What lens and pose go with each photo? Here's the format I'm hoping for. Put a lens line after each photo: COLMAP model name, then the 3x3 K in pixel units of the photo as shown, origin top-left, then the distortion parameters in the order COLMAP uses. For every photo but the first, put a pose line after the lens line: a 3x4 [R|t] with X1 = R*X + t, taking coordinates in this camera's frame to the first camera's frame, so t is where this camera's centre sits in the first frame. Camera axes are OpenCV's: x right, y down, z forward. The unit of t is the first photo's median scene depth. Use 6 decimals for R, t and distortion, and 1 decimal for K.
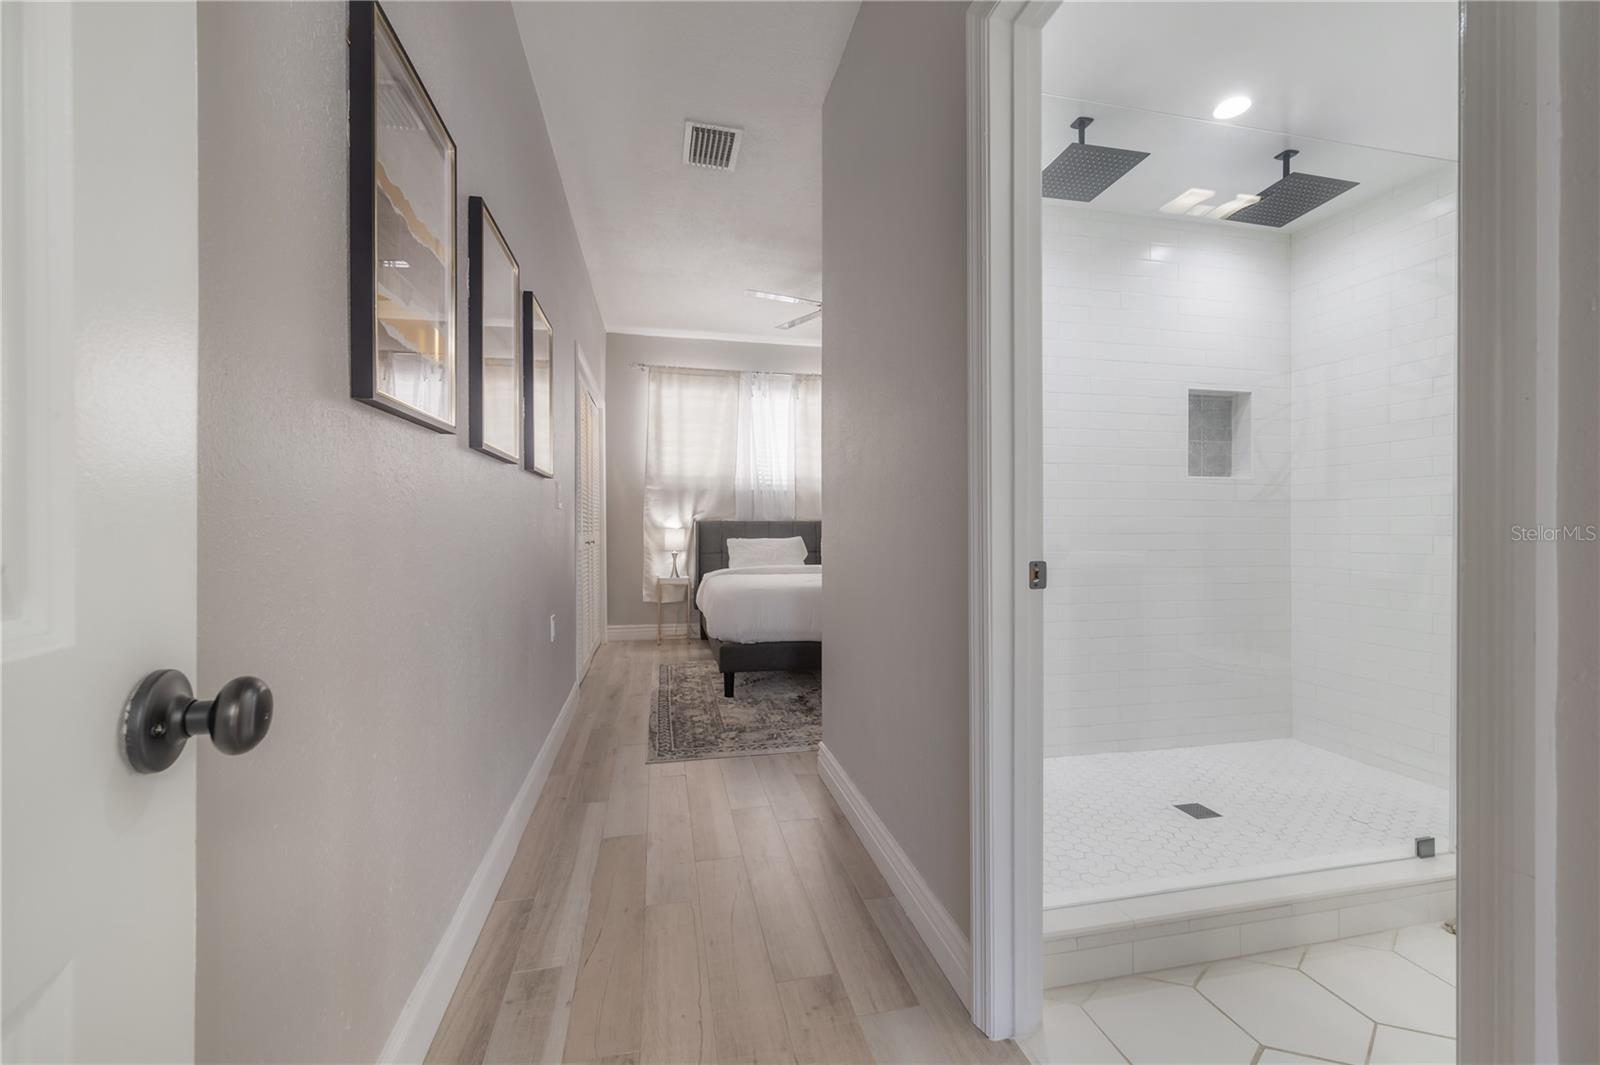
lens RADIAL K [[642.2, 0, 799.5], [0, 642.2, 525.6], [0, 0, 1]] dist [0.002006, 0.000345]
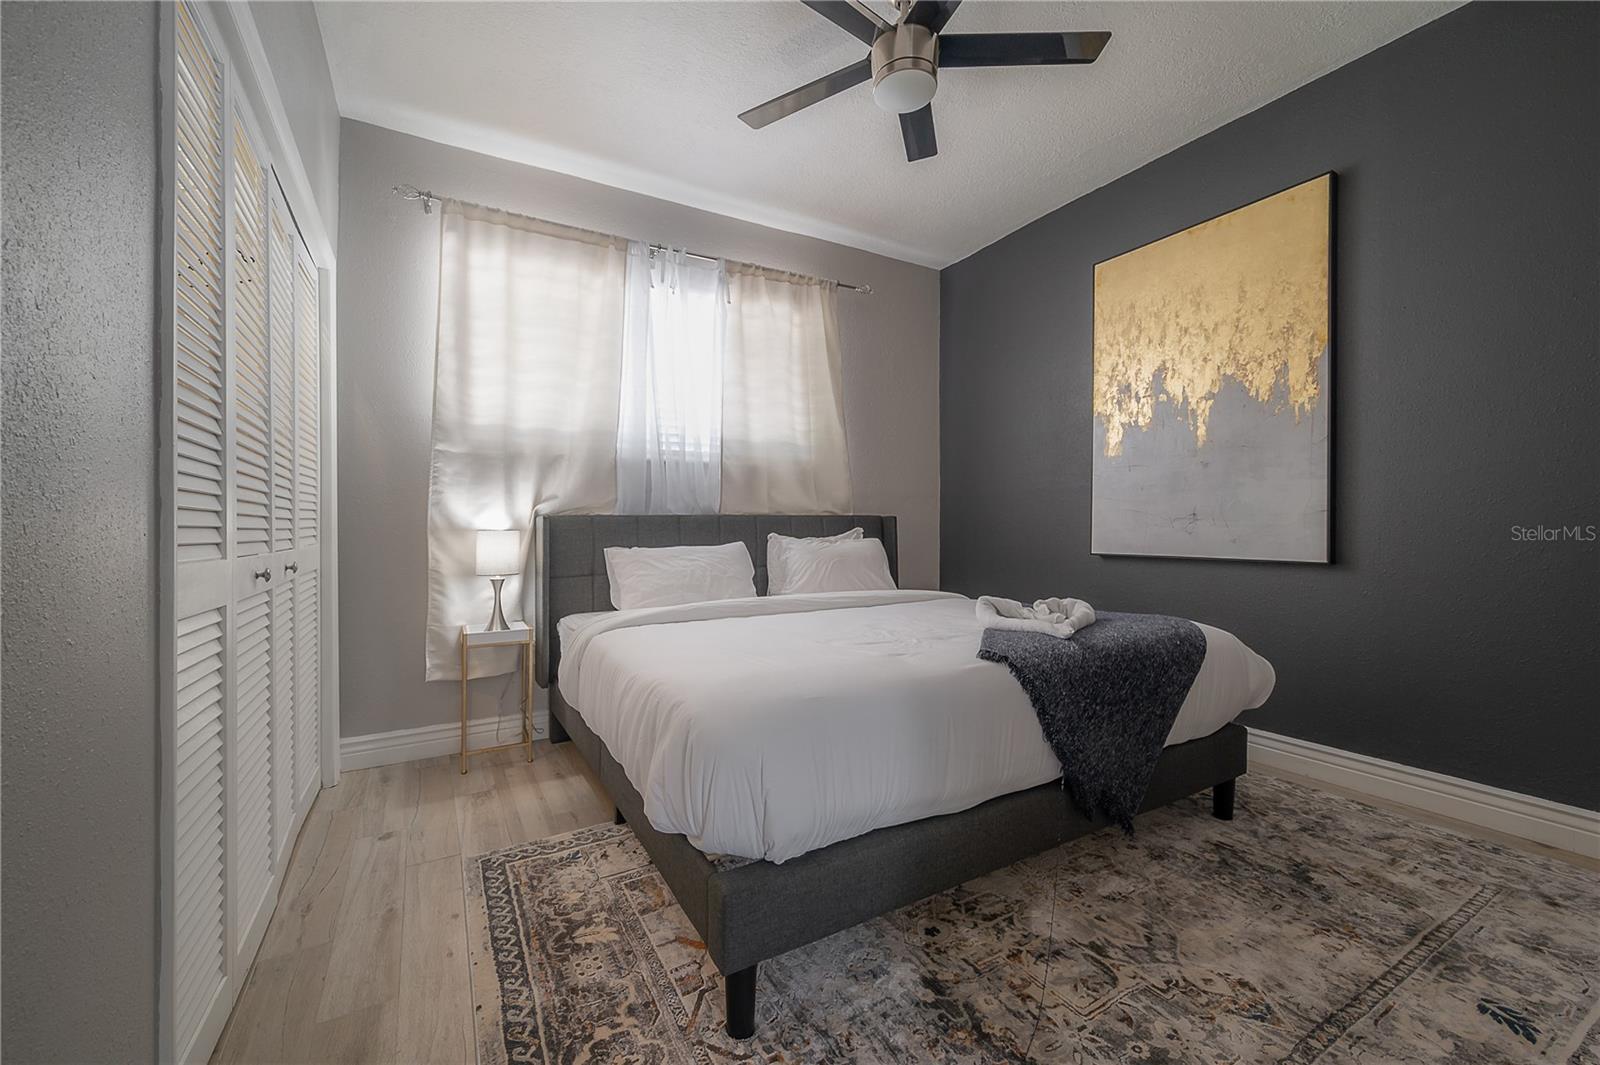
lens RADIAL K [[635.3, 0, 792.4], [0, 635.3, 511.1], [0, 0, 1]] dist [0.001106, 0.000294]
pose [[0.952299, -0.000650, 0.305167, -0.125160], [0.005253, 0.999885, -0.014262, -0.002211], [-0.305122, 0.015184, 0.952192, 0.451273]]
